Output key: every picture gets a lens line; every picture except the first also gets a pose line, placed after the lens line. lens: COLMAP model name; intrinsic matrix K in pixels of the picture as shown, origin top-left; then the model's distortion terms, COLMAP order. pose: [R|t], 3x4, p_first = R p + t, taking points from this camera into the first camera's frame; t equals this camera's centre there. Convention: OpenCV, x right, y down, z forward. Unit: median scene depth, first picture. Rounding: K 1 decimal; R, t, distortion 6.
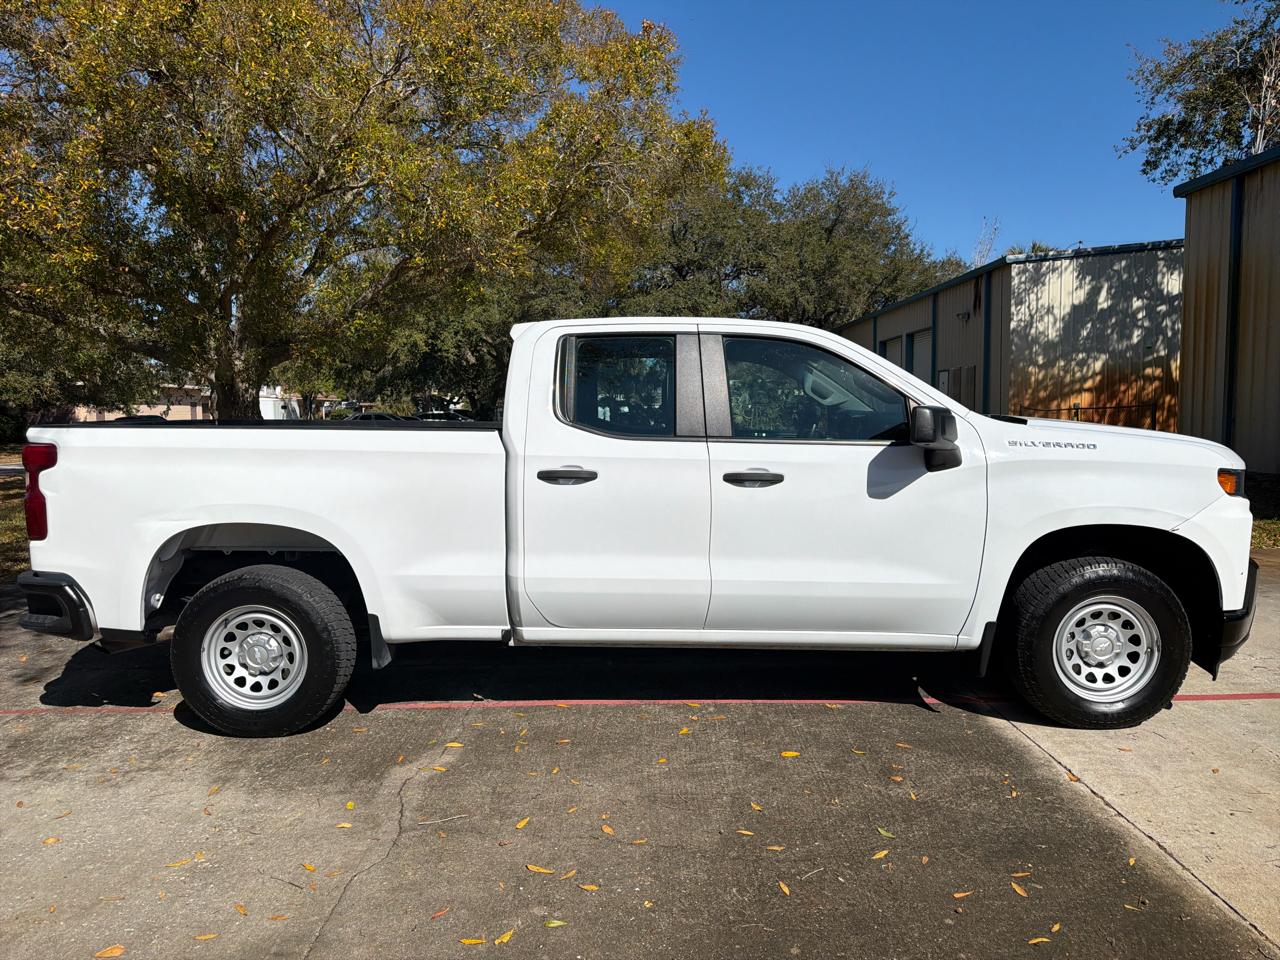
lens RADIAL K [[883.1, 0, 636.9], [0, 883.1, 479.3], [0, 0, 1]] dist [0.078036, -0.105991]
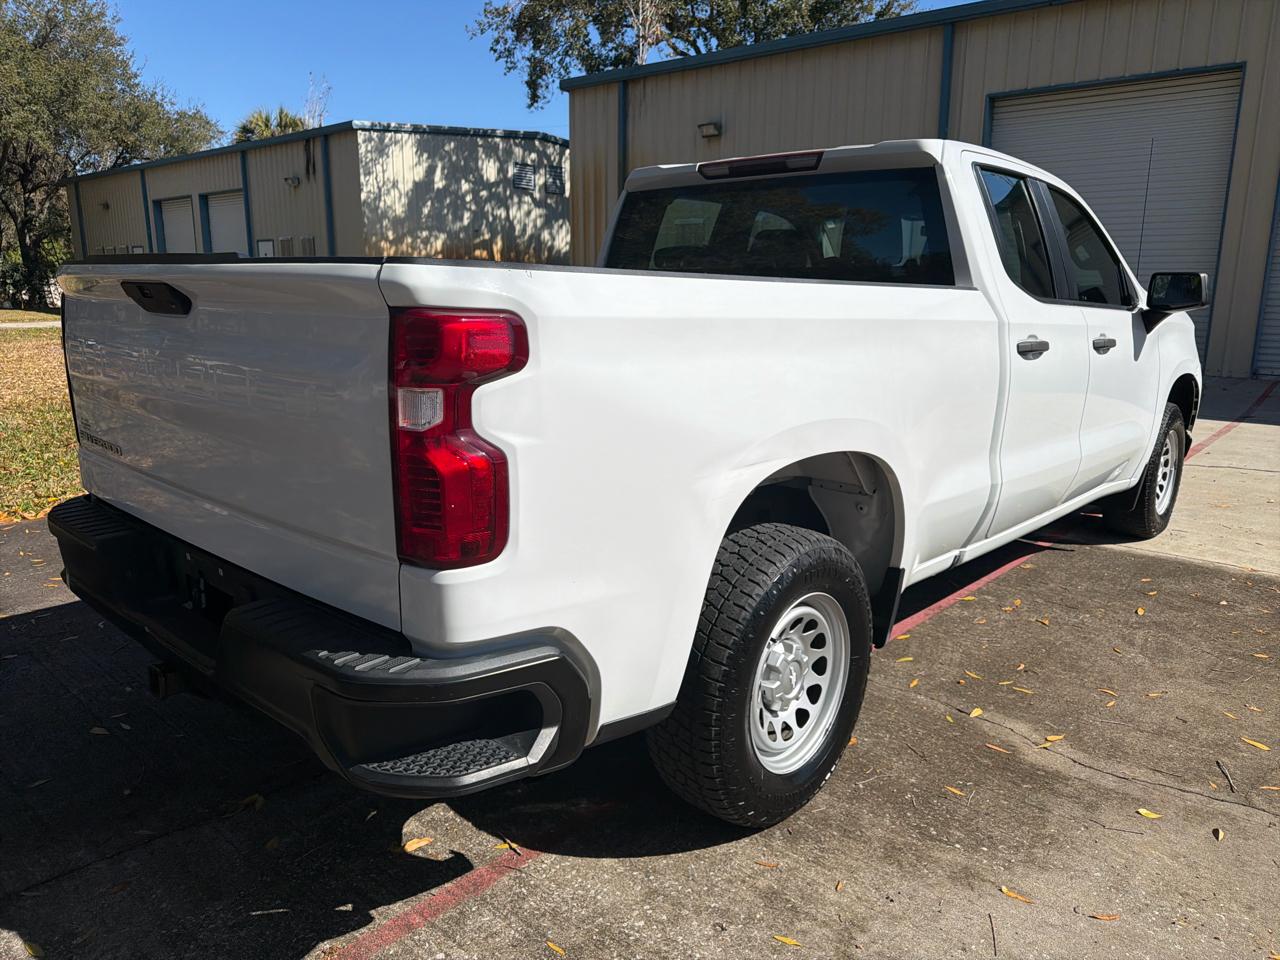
lens RADIAL K [[902.6, 0, 640.0], [0, 902.6, 480.0], [0, 0, 1]] dist [0.029481, -0.052016]
pose [[0.659424, -0.137890, 0.739017, -0.882862], [0.039853, 0.988064, 0.148797, -0.021352], [-0.750714, -0.068668, 0.657048, 0.681269]]
